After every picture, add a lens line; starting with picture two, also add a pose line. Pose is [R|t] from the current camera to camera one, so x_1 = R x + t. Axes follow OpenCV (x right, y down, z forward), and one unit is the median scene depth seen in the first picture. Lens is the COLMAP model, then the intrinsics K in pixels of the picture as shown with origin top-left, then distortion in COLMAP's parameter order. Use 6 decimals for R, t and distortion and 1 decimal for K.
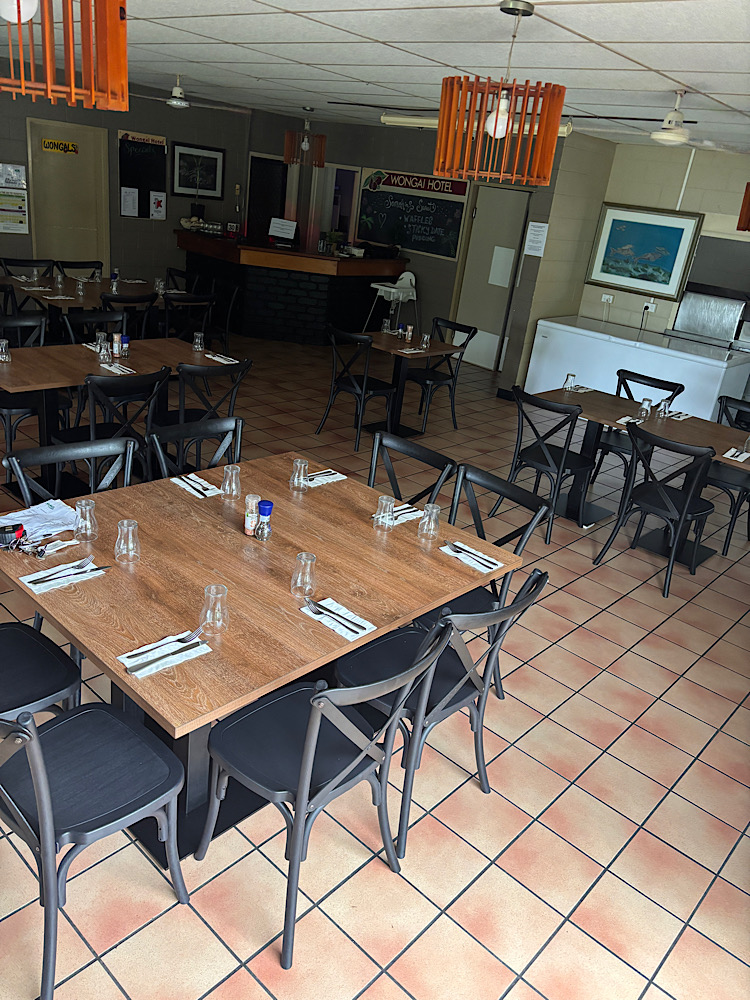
lens RADIAL K [[752.6, 0, 371.4], [0, 752.6, 503.9], [0, 0, 1]] dist [0.018175, -0.007947]
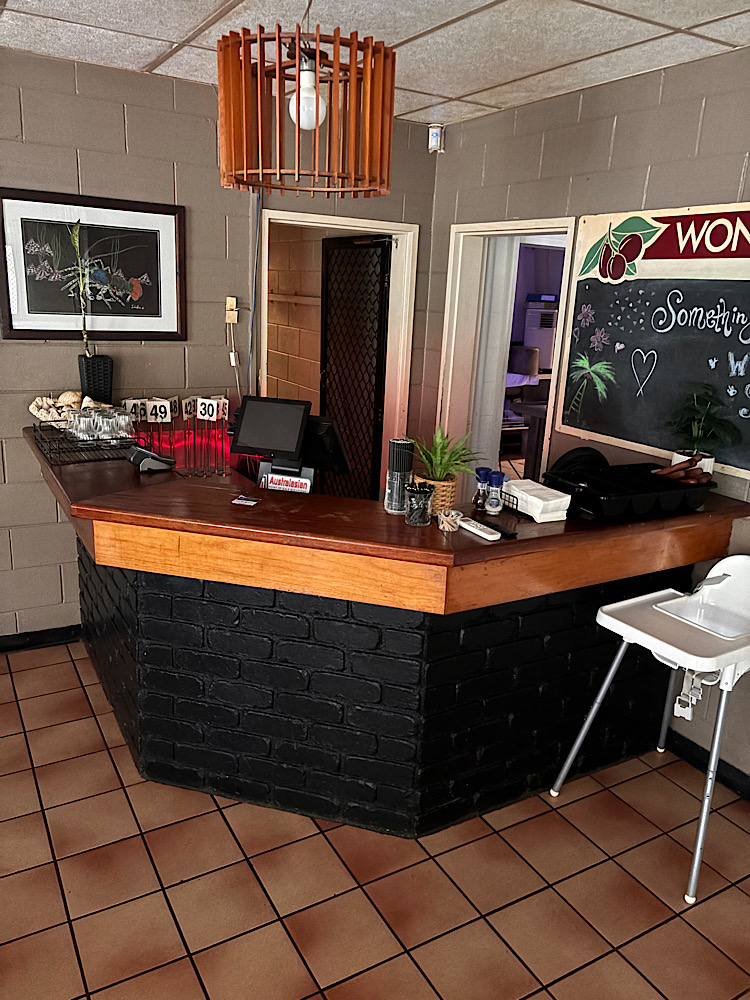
lens RADIAL K [[752.6, 0, 374.1], [0, 752.6, 495.2], [0, 0, 1]] dist [0.018175, -0.007947]
pose [[0.949918, 0.004994, -0.312459, 0.006664], [-0.056711, 0.986025, -0.156649, -0.280018], [0.307310, 0.166524, 0.936926, 0.708774]]
